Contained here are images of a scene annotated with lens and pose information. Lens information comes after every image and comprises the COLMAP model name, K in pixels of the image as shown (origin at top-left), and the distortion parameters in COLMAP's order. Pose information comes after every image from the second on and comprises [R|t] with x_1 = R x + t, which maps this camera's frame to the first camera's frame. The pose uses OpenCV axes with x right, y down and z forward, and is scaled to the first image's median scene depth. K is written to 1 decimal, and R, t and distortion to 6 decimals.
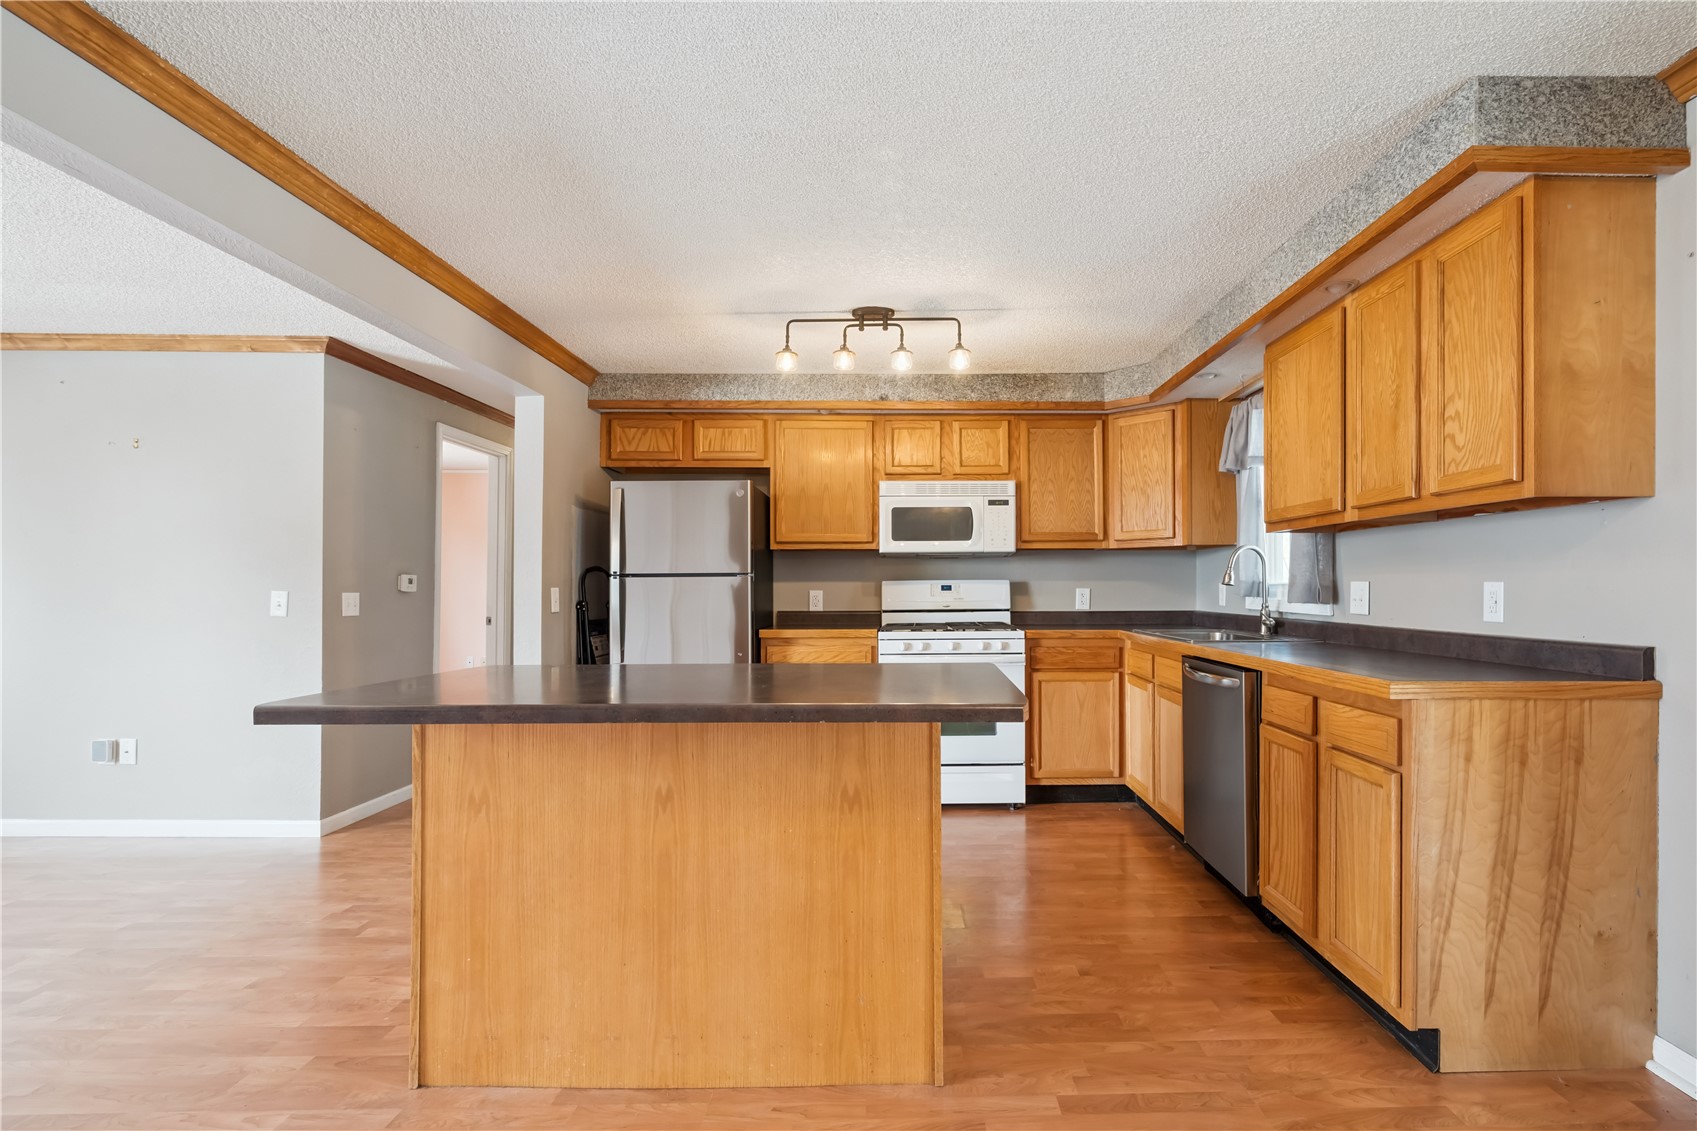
lens RADIAL K [[803.6, 0, 918.6], [0, 803.6, 586.2], [0, 0, 1]] dist [0.000709, 0.000790]
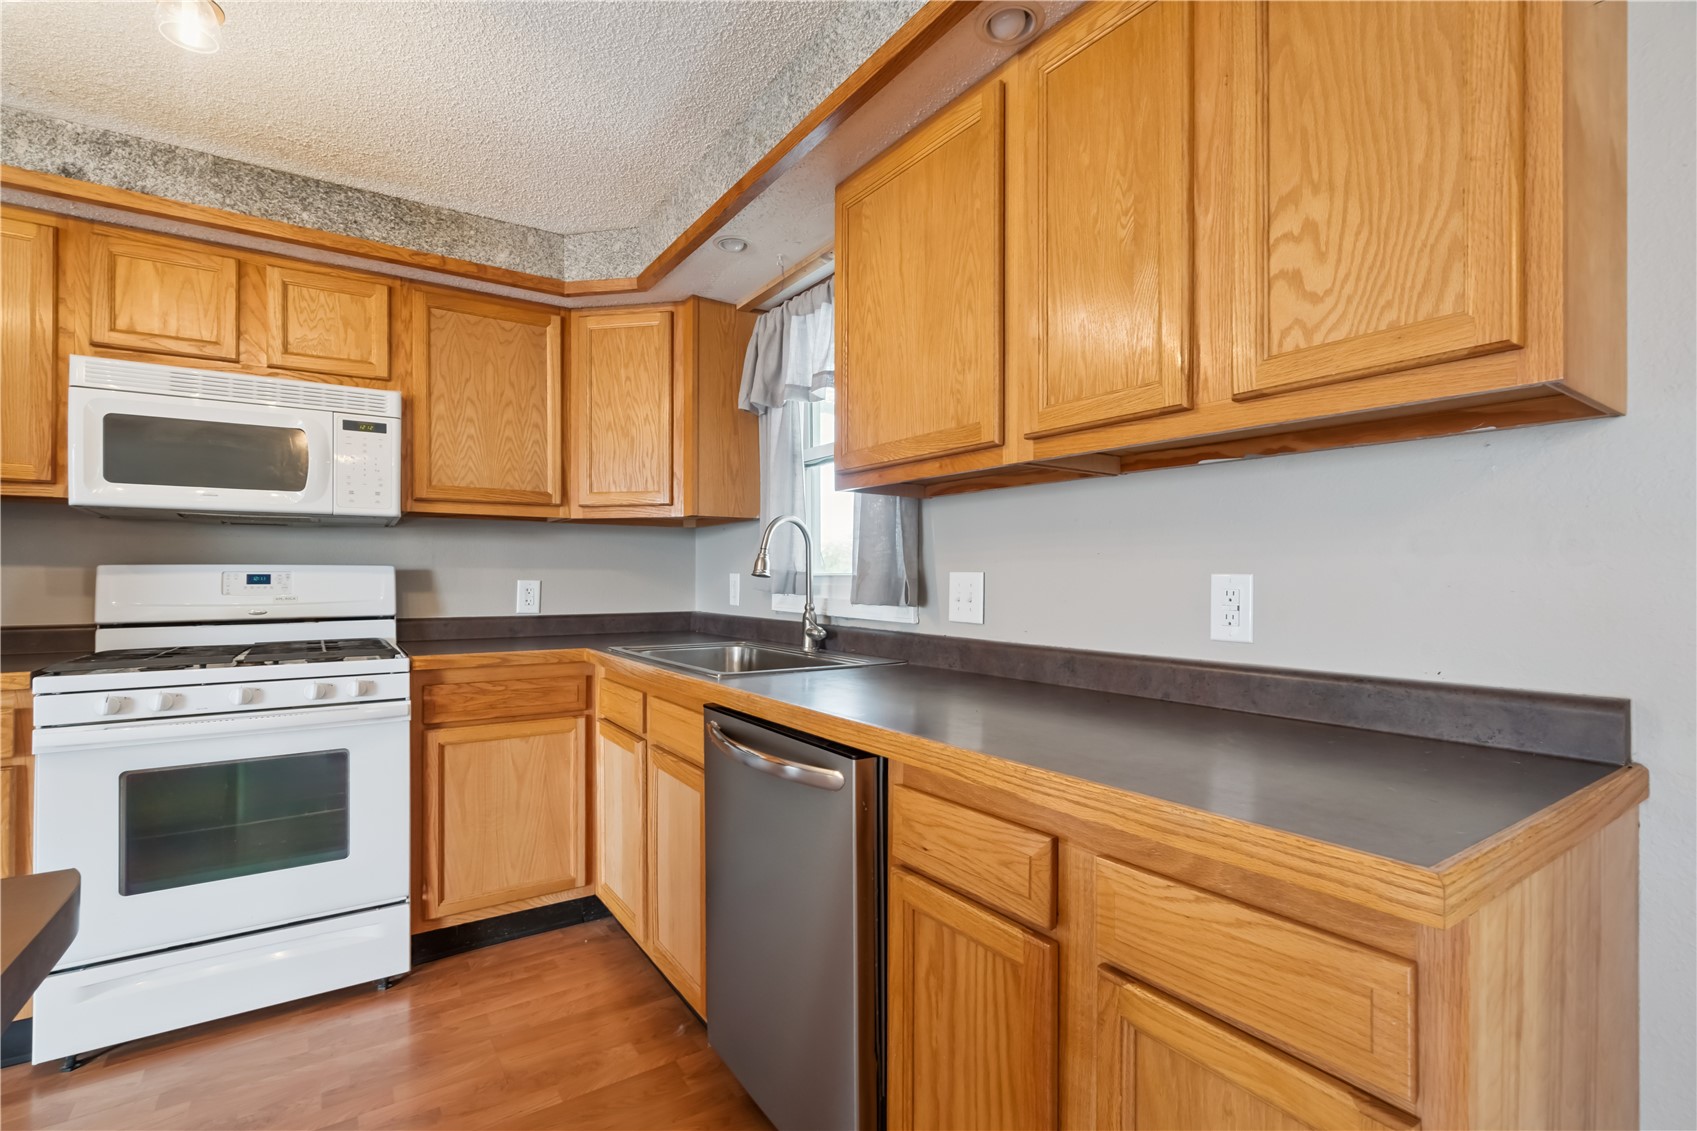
lens RADIAL K [[763.4, 0, 853.9], [0, 763.4, 574.4], [0, 0, 1]] dist [-0.005062, 0.000163]
pose [[0.834137, 0.005397, 0.551531, 0.097314], [-0.003952, 0.999985, -0.003809, -0.000875], [-0.551543, 0.000997, 0.834146, 0.395670]]
